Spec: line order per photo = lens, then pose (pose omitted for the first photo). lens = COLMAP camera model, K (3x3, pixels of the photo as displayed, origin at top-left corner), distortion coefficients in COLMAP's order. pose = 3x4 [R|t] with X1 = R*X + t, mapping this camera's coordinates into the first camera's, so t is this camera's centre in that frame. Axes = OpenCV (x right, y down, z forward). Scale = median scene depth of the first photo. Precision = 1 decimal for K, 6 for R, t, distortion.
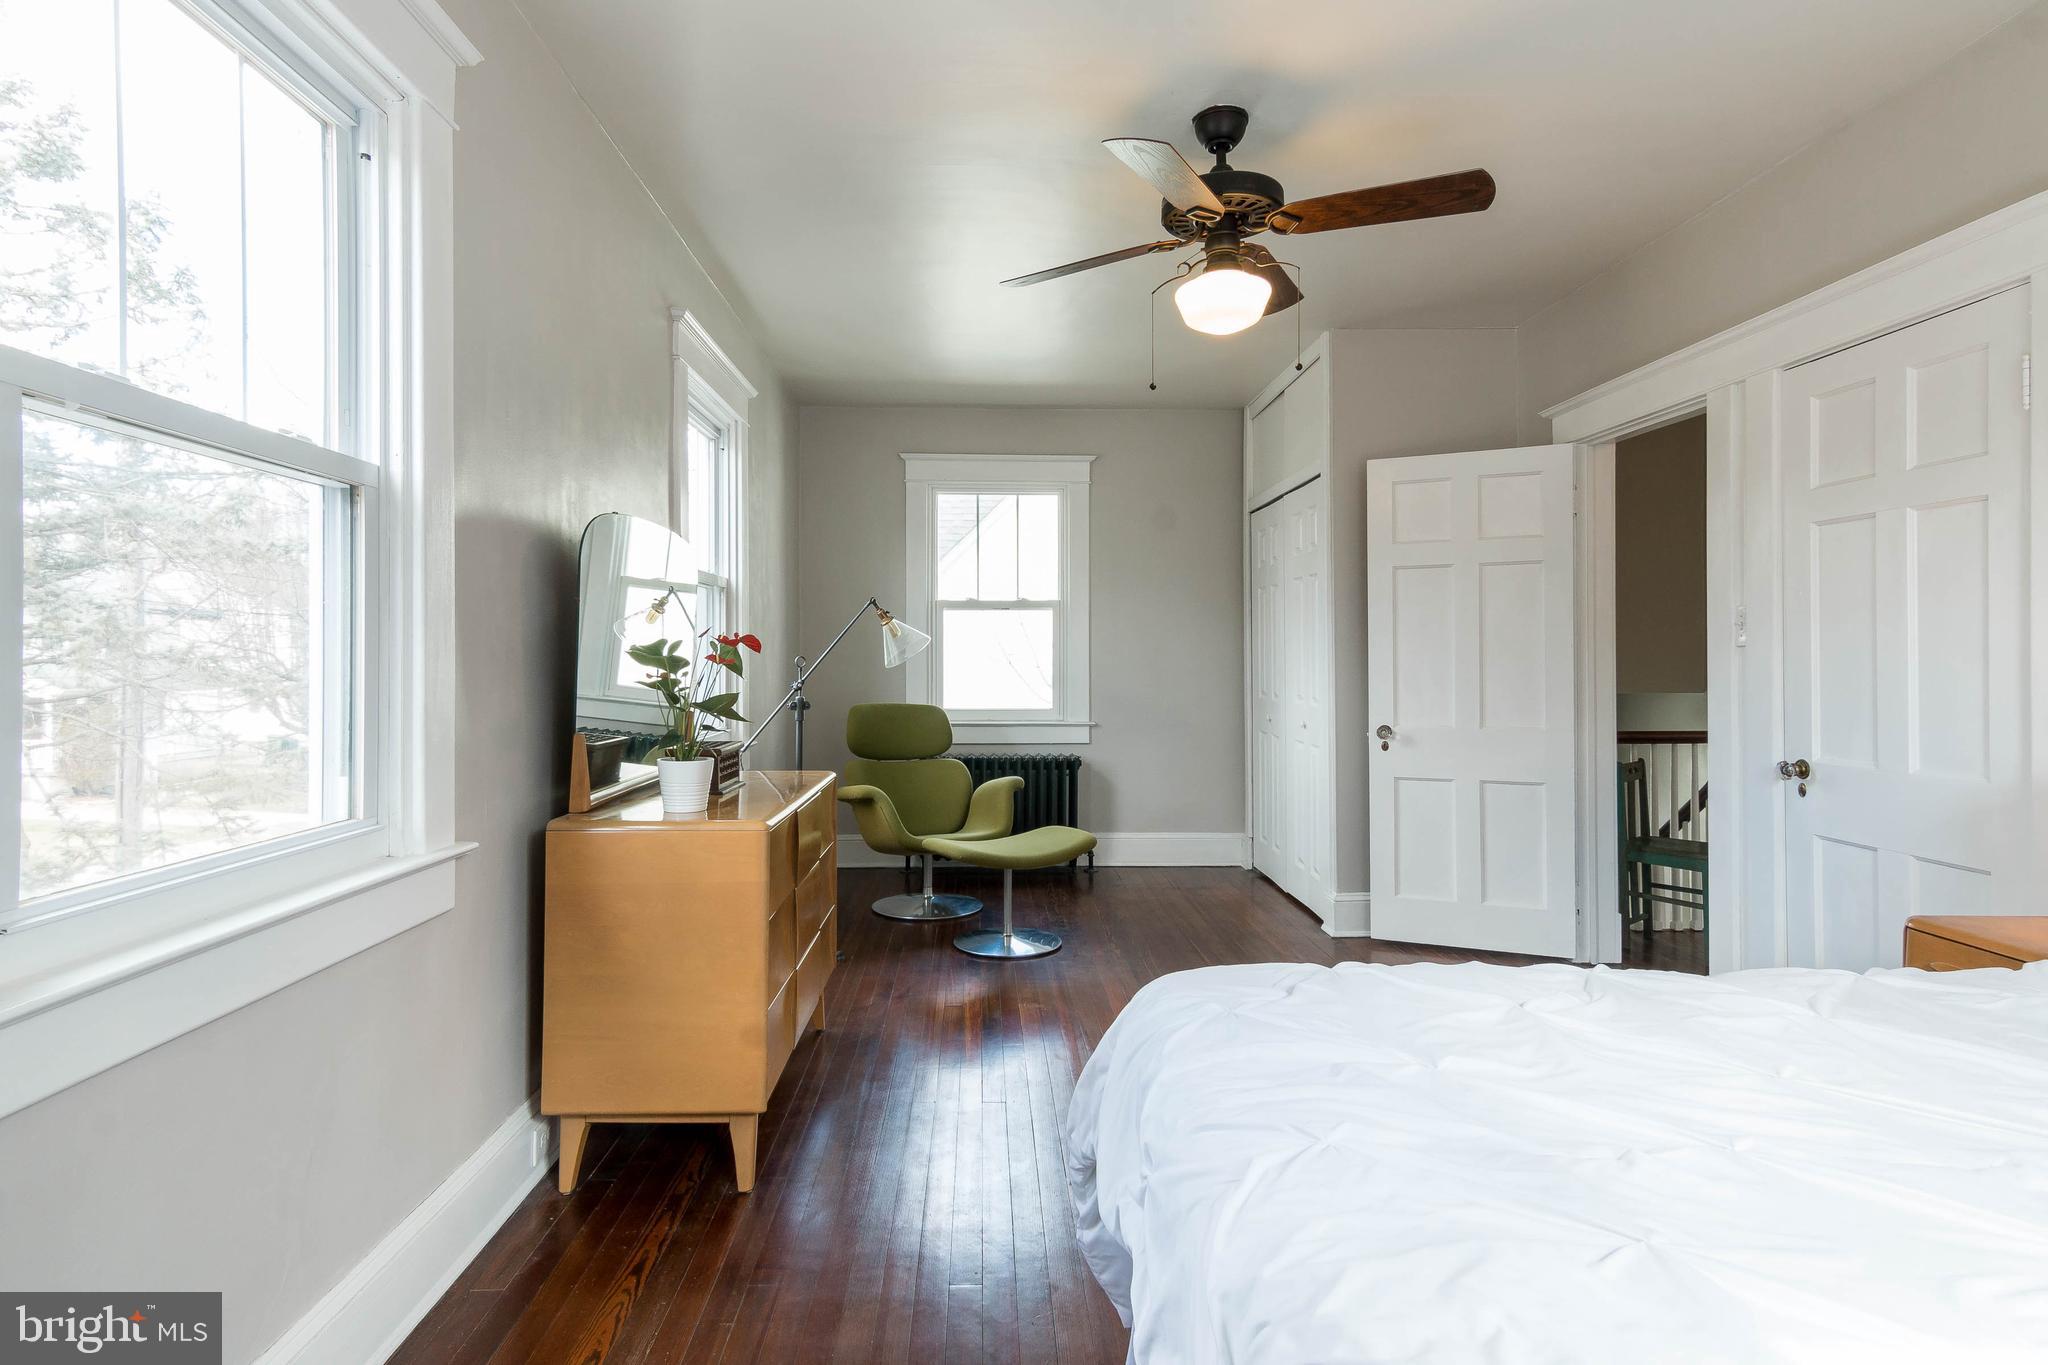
lens RADIAL K [[1036.6, 0, 1022.7], [0, 1036.6, 651.5], [0, 0, 1]] dist [0.034054, -0.000490]
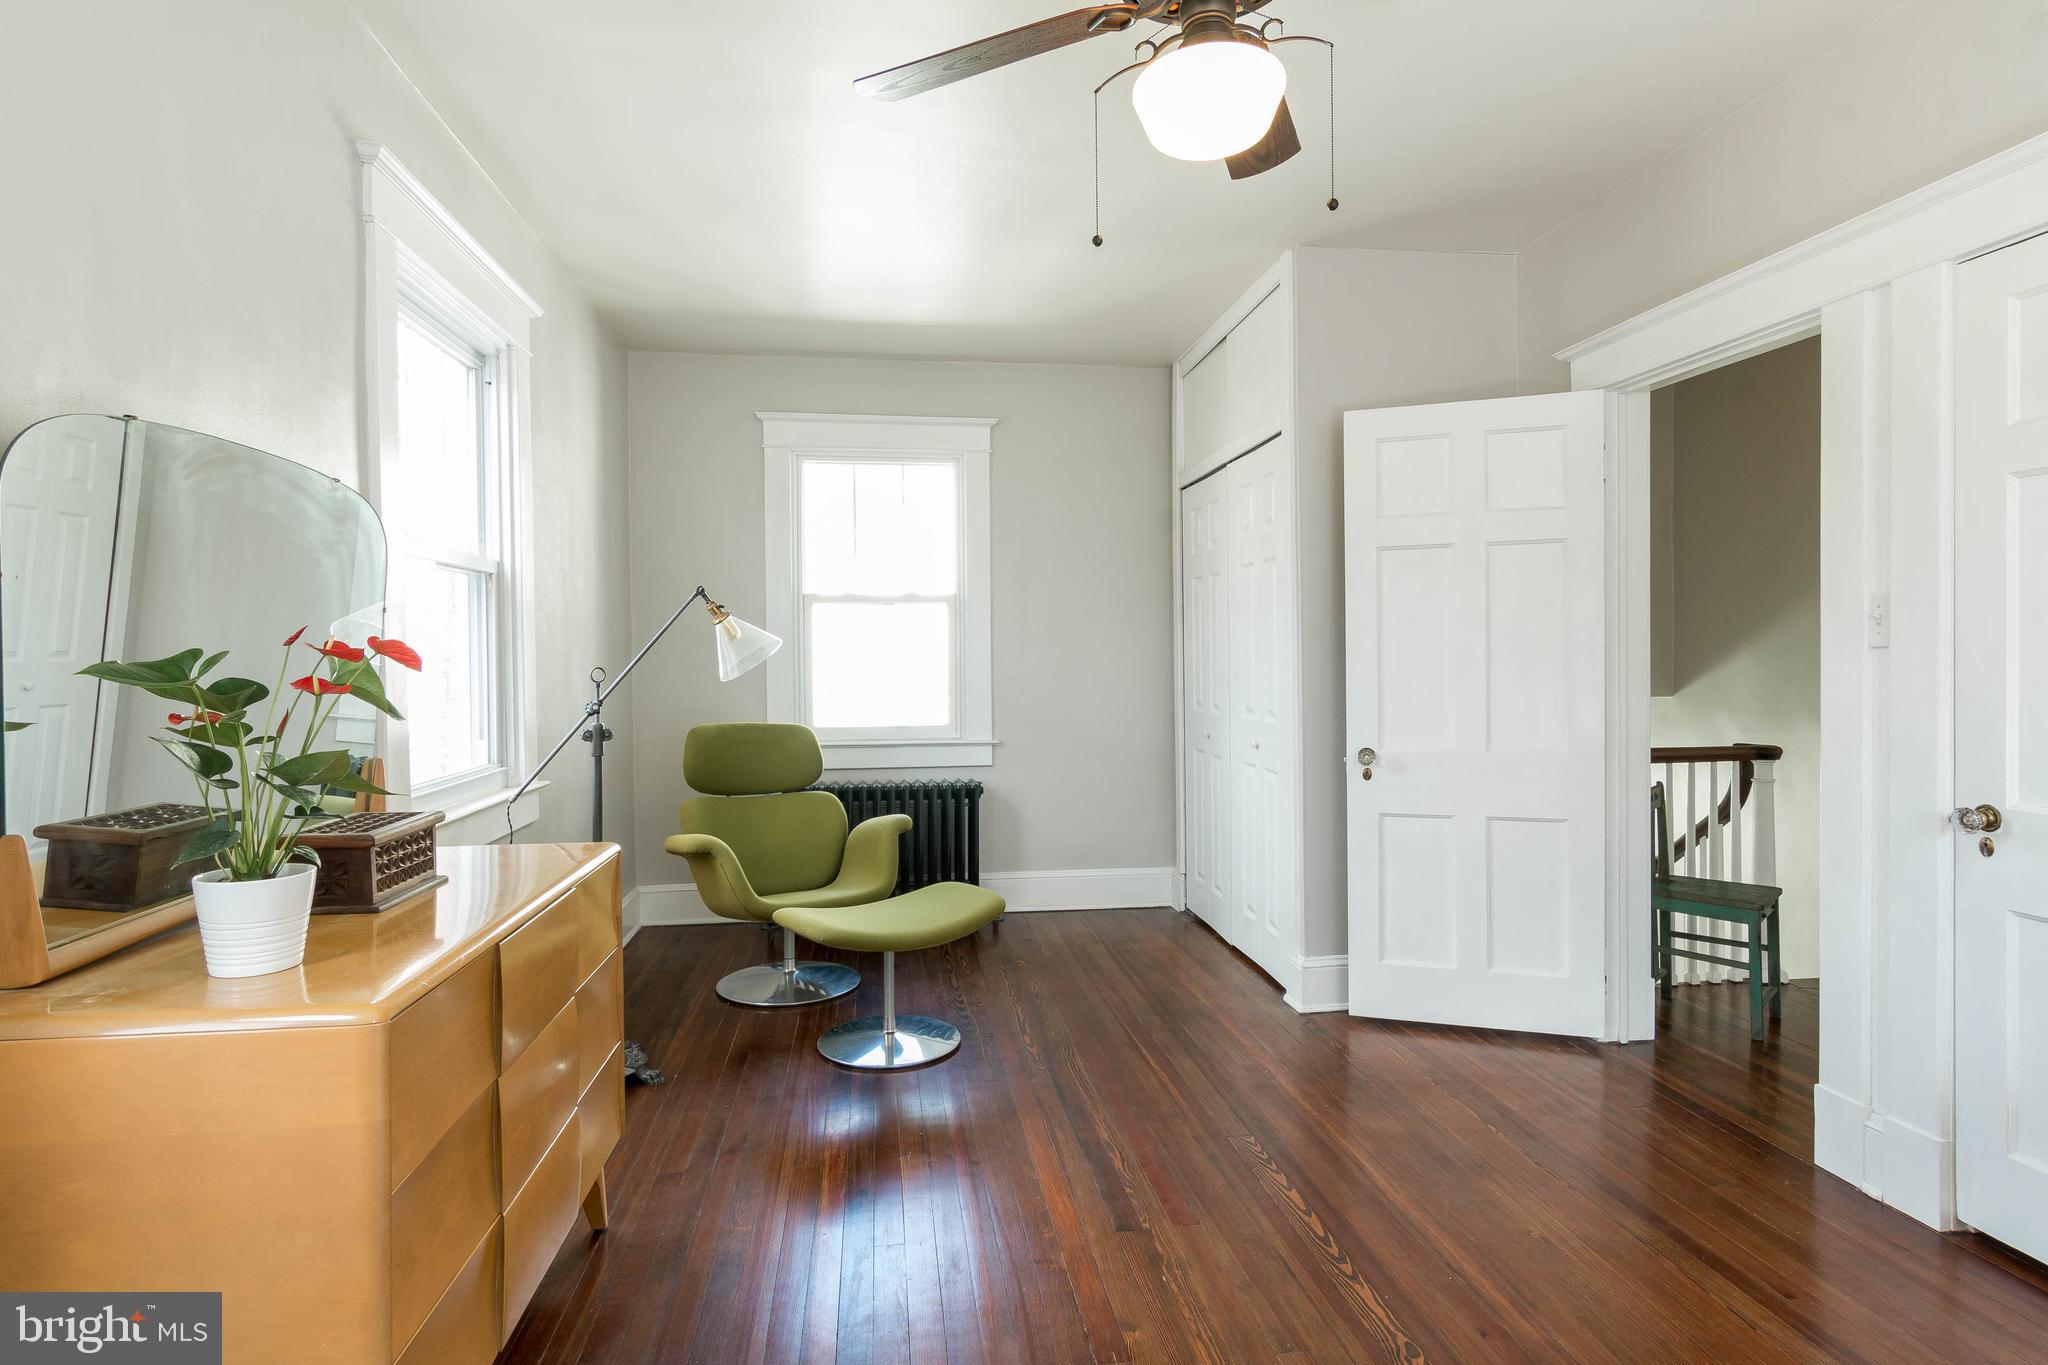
lens RADIAL K [[1104.2, 0, 1024.0], [0, 1104.2, 682.5], [0, 0, 1]] dist [0.001428, 0.000185]
pose [[0.995336, -0.009396, 0.096012, 0.008028], [0.006785, 0.999599, 0.027484, -0.003501], [-0.096232, -0.026704, 0.995001, 0.187262]]
